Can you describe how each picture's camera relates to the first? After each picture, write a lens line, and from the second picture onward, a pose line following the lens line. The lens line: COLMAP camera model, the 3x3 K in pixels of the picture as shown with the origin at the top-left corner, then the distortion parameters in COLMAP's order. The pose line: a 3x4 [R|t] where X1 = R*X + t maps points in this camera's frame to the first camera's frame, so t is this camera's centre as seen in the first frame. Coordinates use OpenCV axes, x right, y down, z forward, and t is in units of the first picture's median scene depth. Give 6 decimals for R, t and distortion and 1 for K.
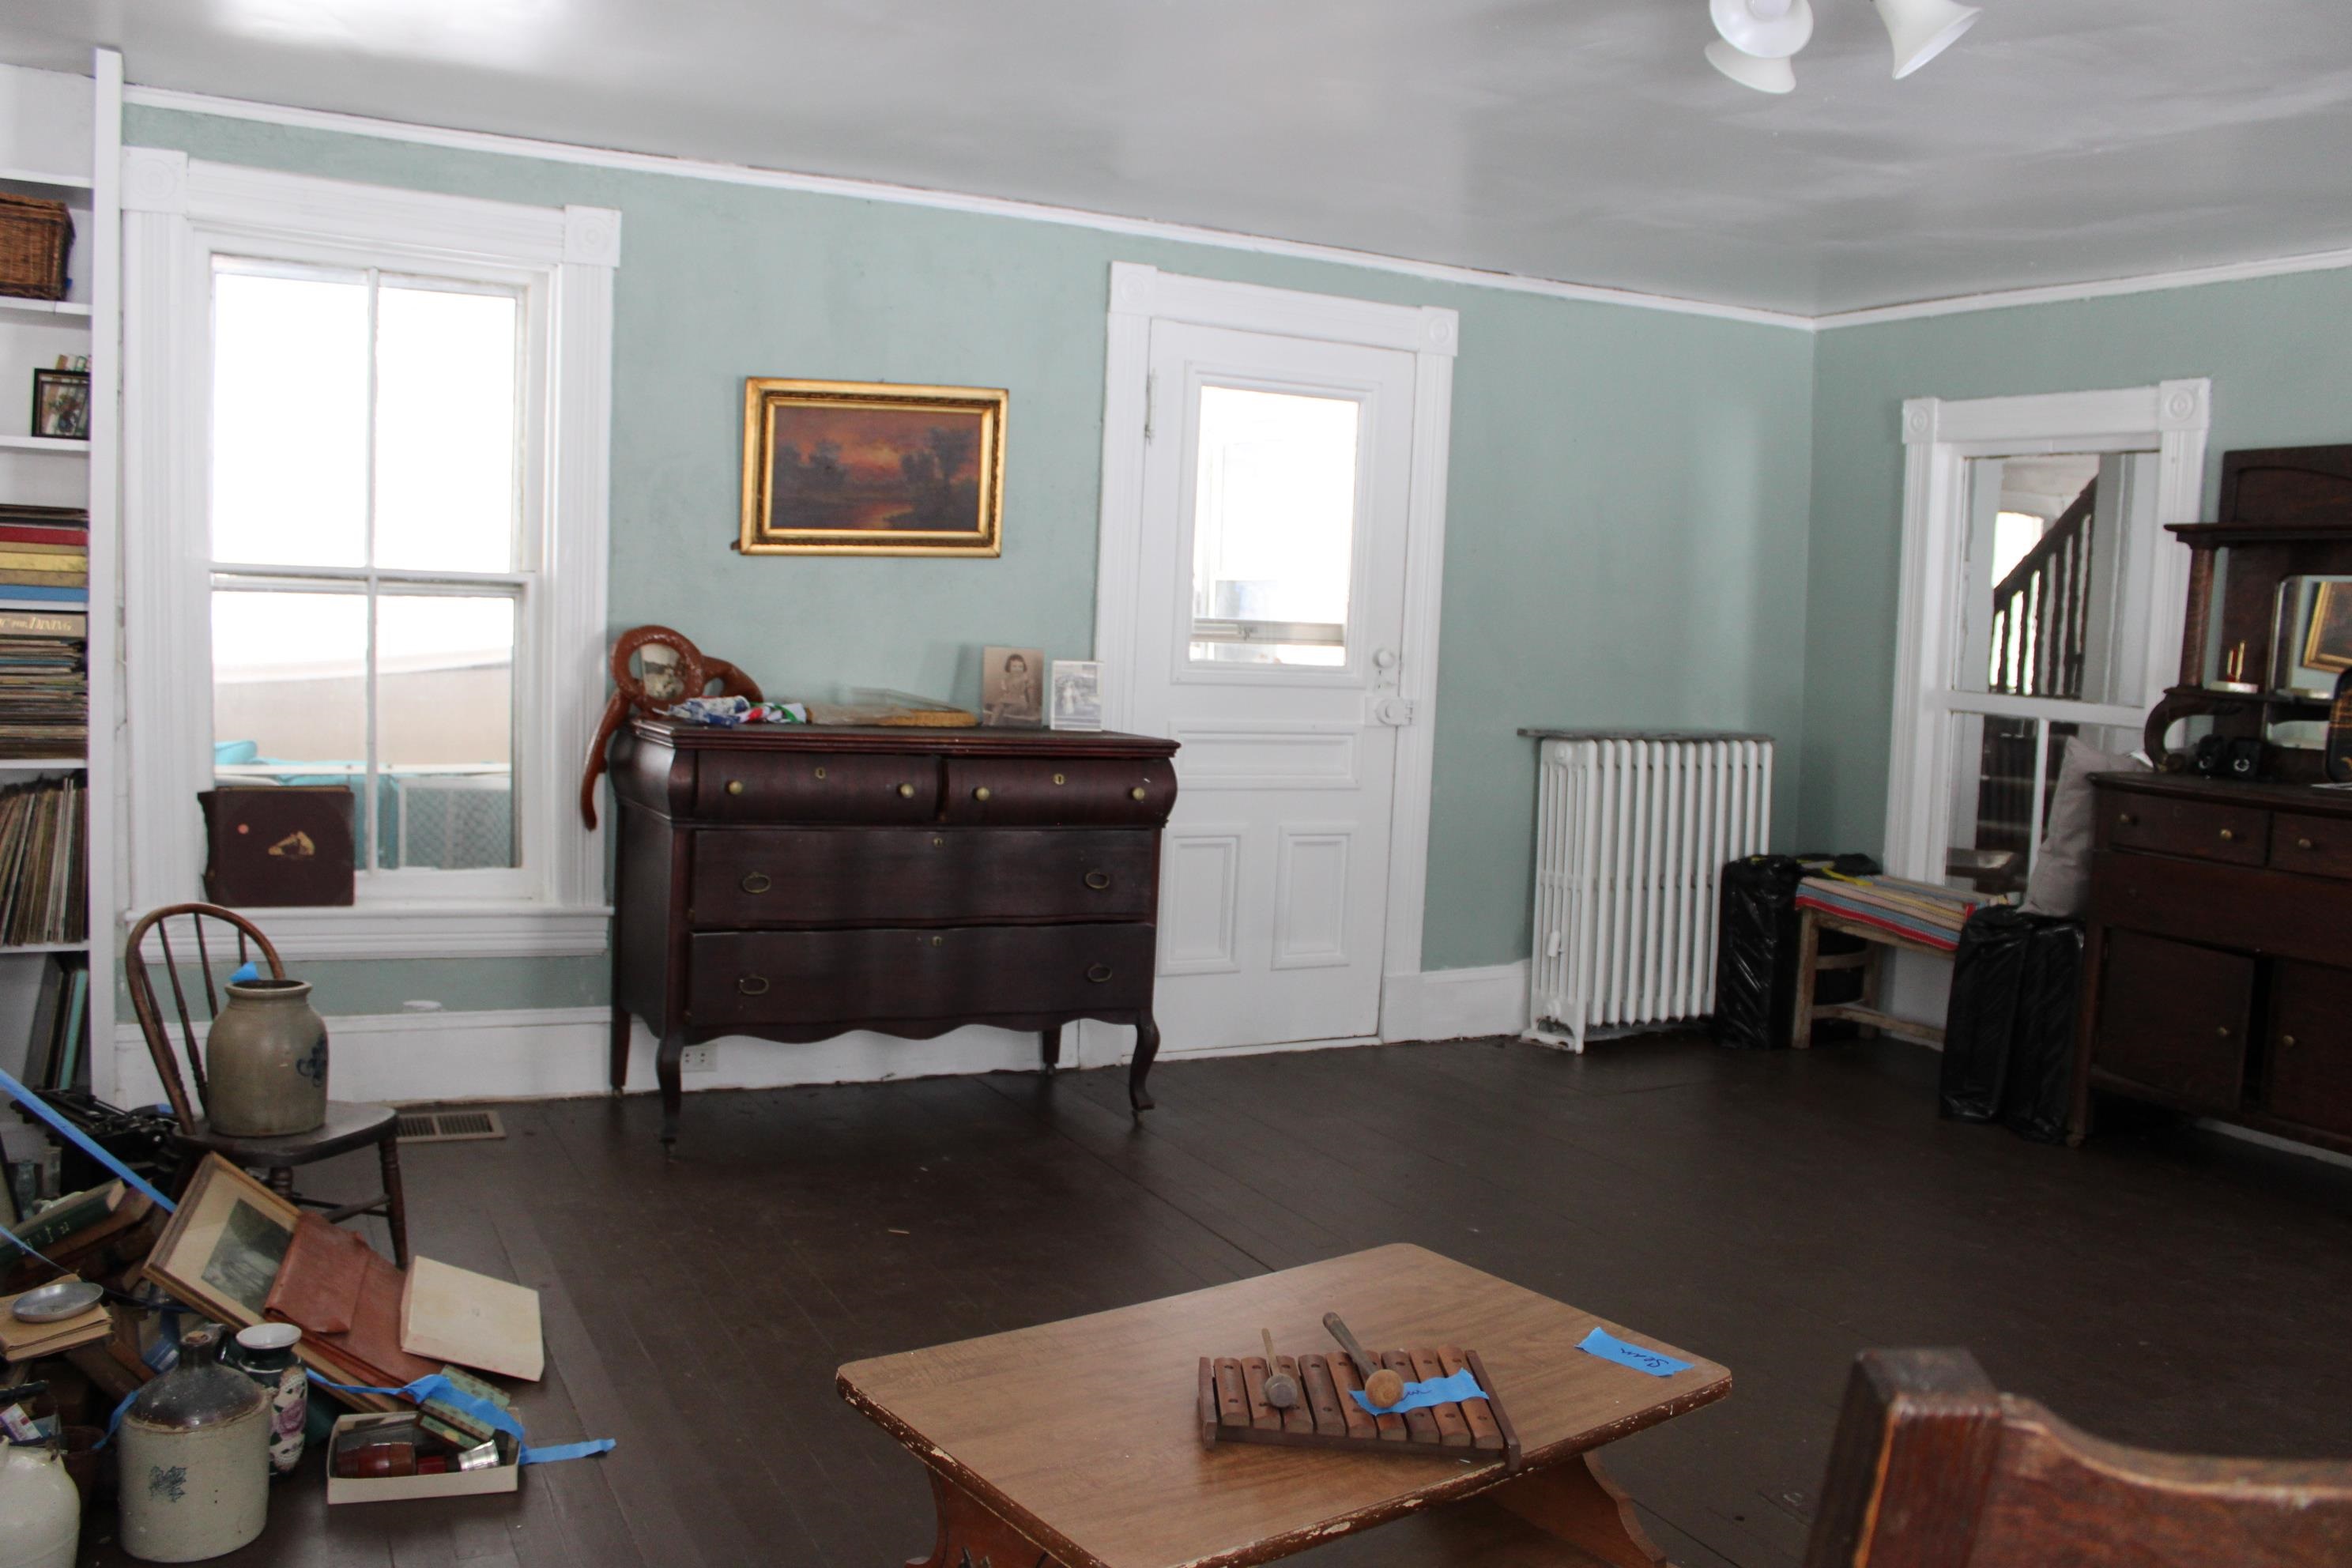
lens RADIAL K [[2016.7, 0, 1123.0], [0, 2016.7, 770.6], [0, 0, 1]] dist [-0.164923, 0.149937]
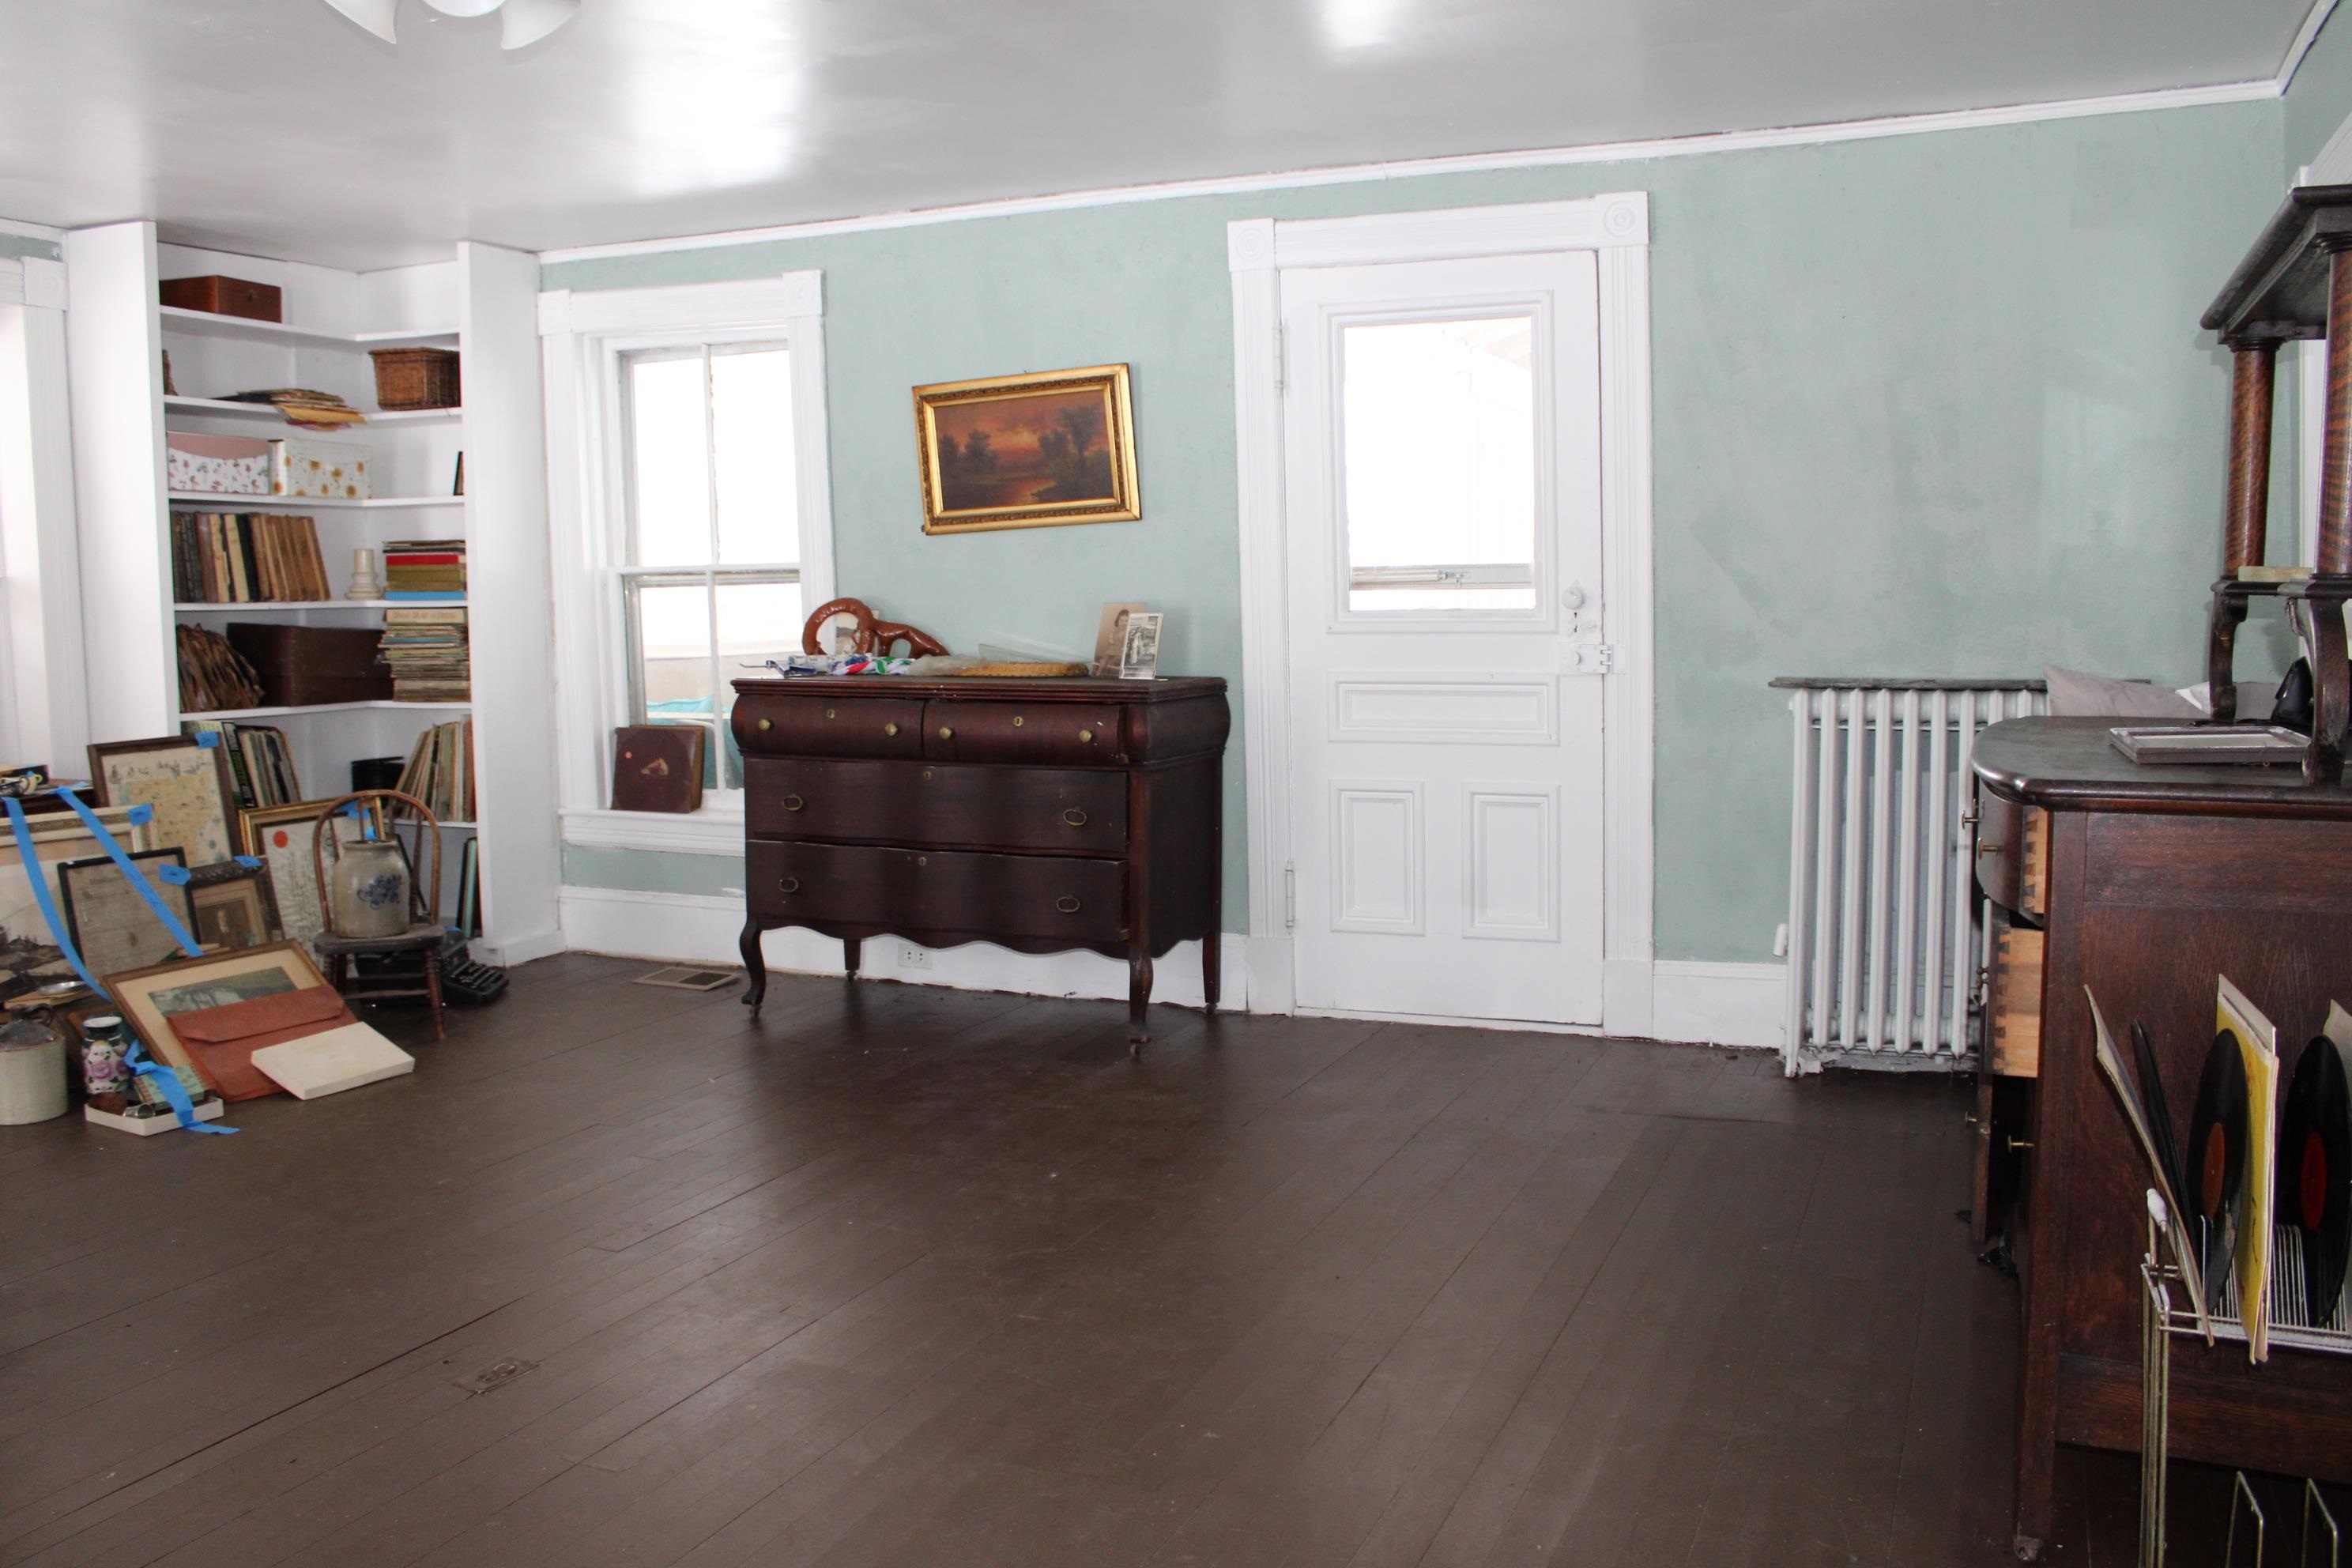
lens RADIAL K [[2016.7, 0, 1174.4], [0, 2016.7, 790.7], [0, 0, 1]] dist [-0.164923, 0.149937]
pose [[0.631860, 0.025768, -0.774654, 0.809262], [-0.020232, 0.999655, 0.016749, 0.020393], [0.774818, 0.005089, 0.632163, 0.350126]]
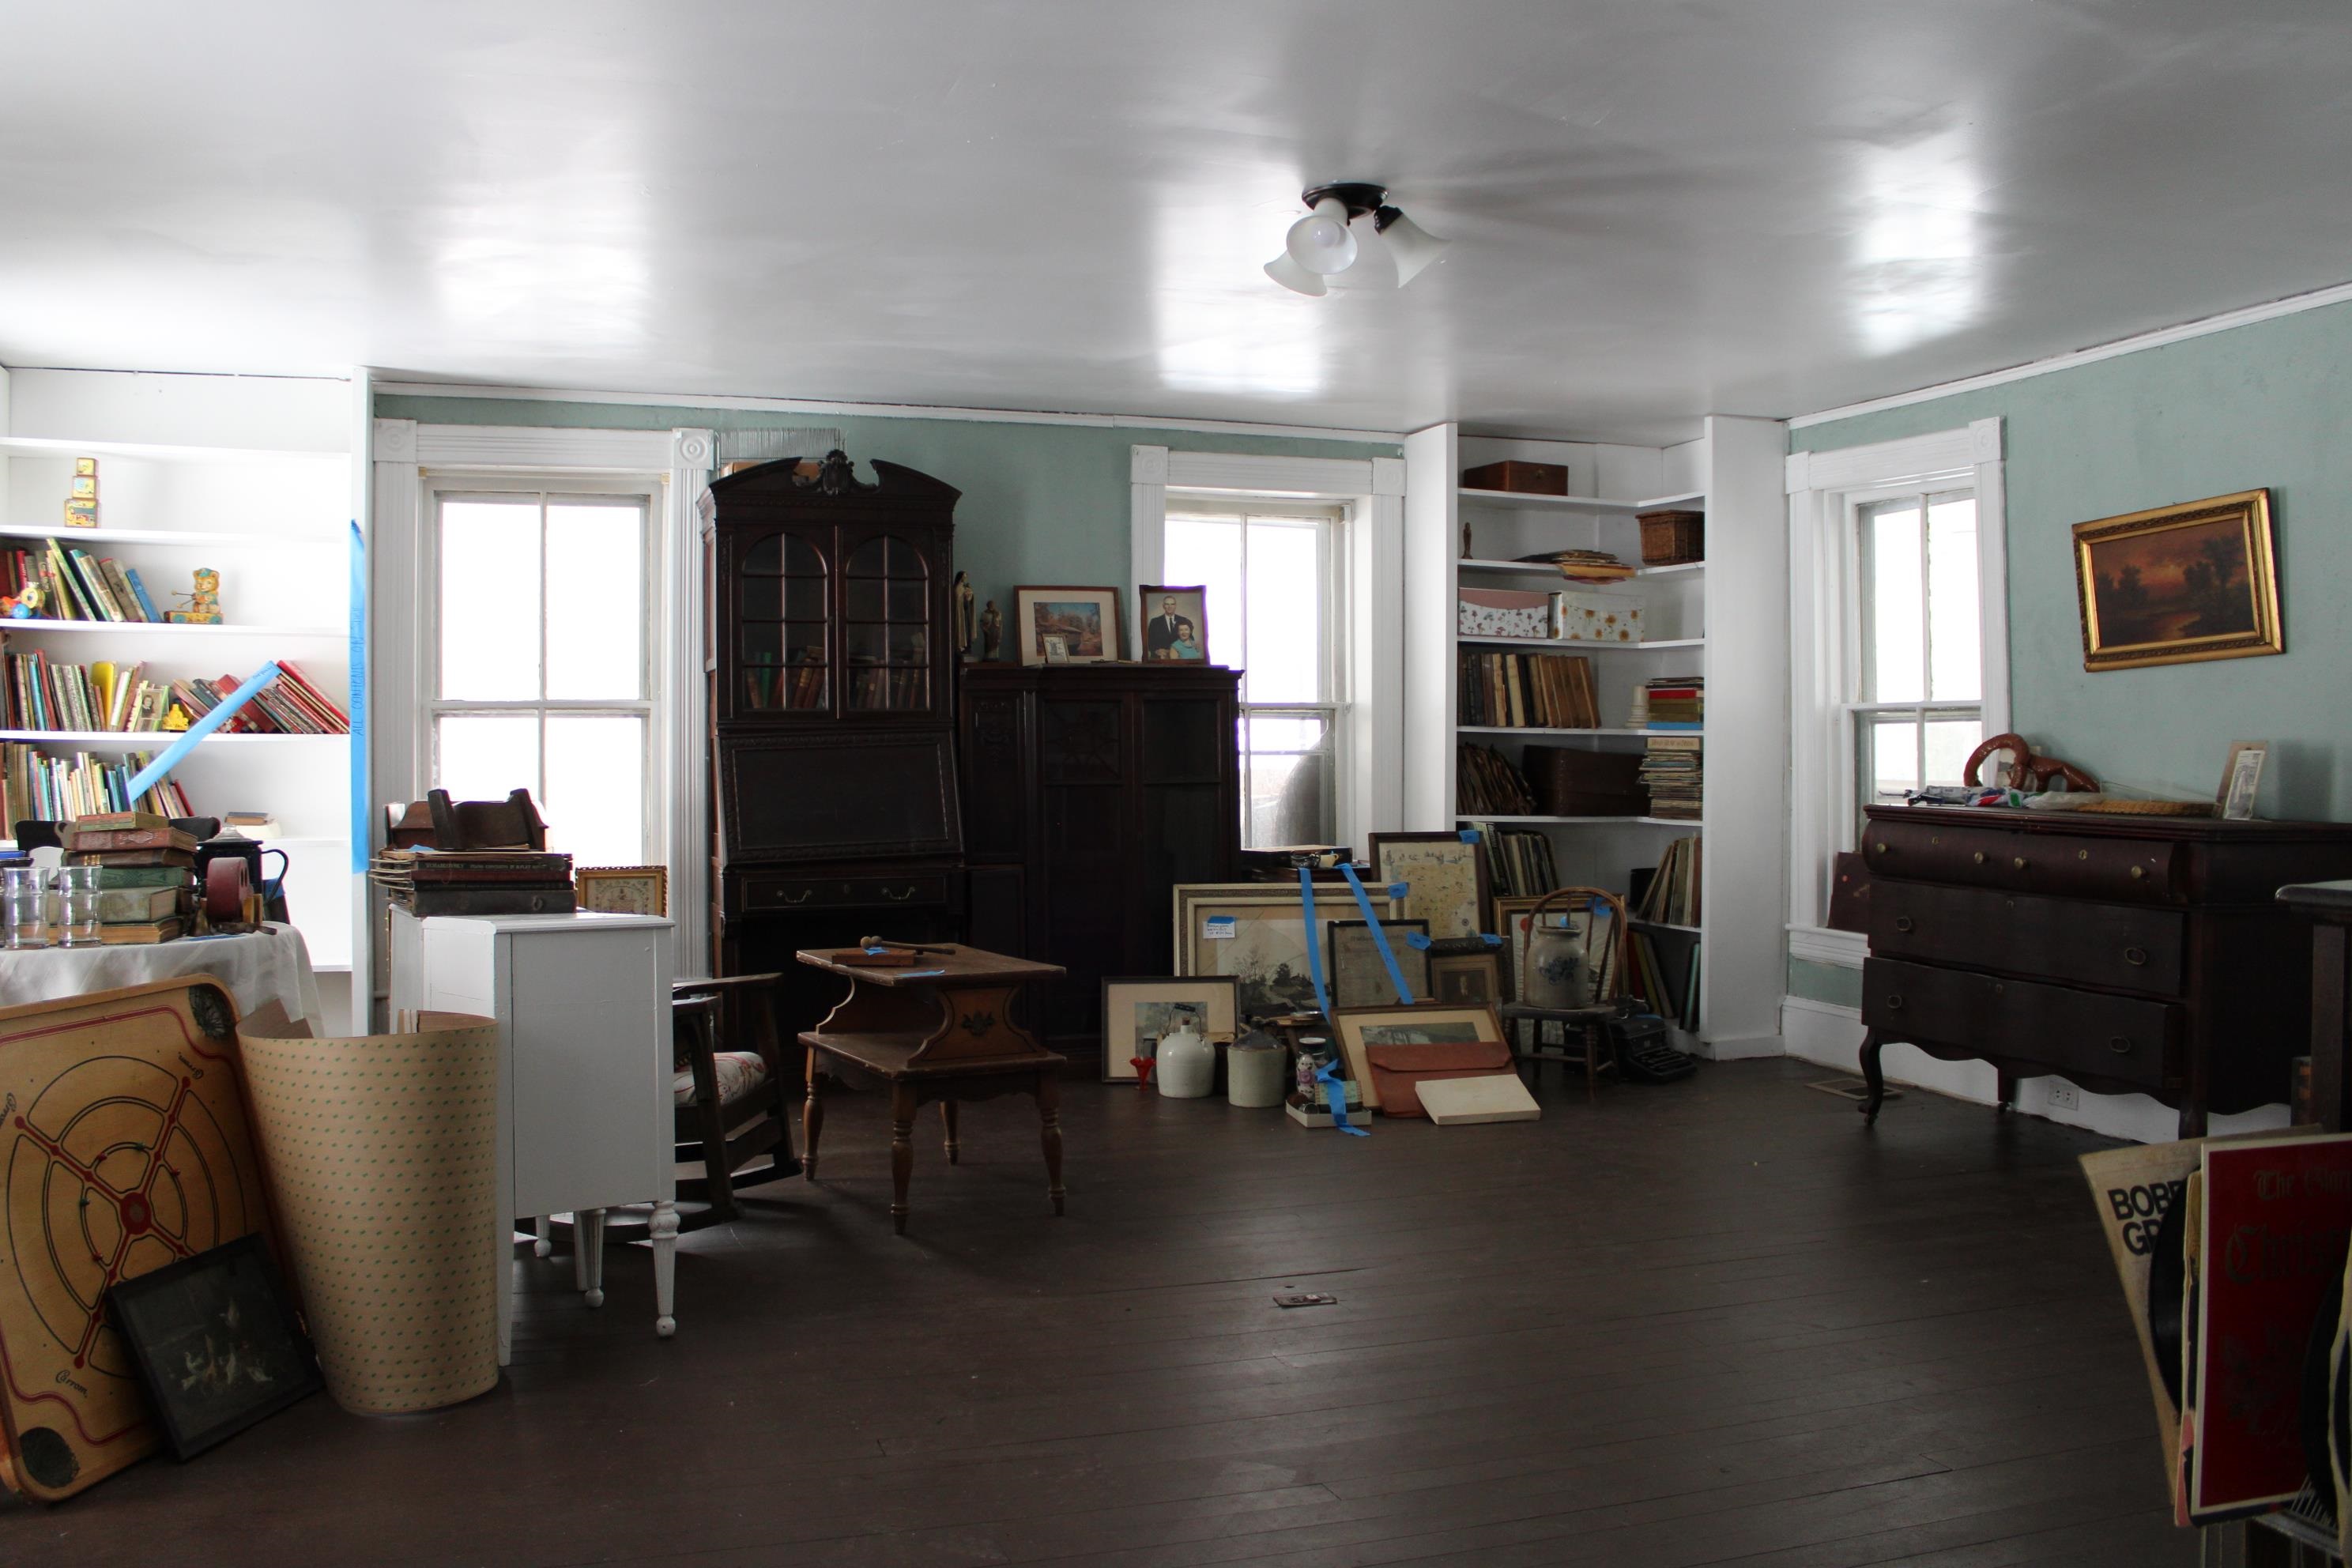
lens RADIAL K [[2016.7, 0, 1107.7], [0, 2016.7, 785.1], [0, 0, 1]] dist [-0.164923, 0.149937]
pose [[-0.168378, -0.030376, -0.985254, 1.021750], [-0.092885, 0.995567, -0.014820, 0.029541], [0.981336, 0.089020, -0.170453, 0.615082]]
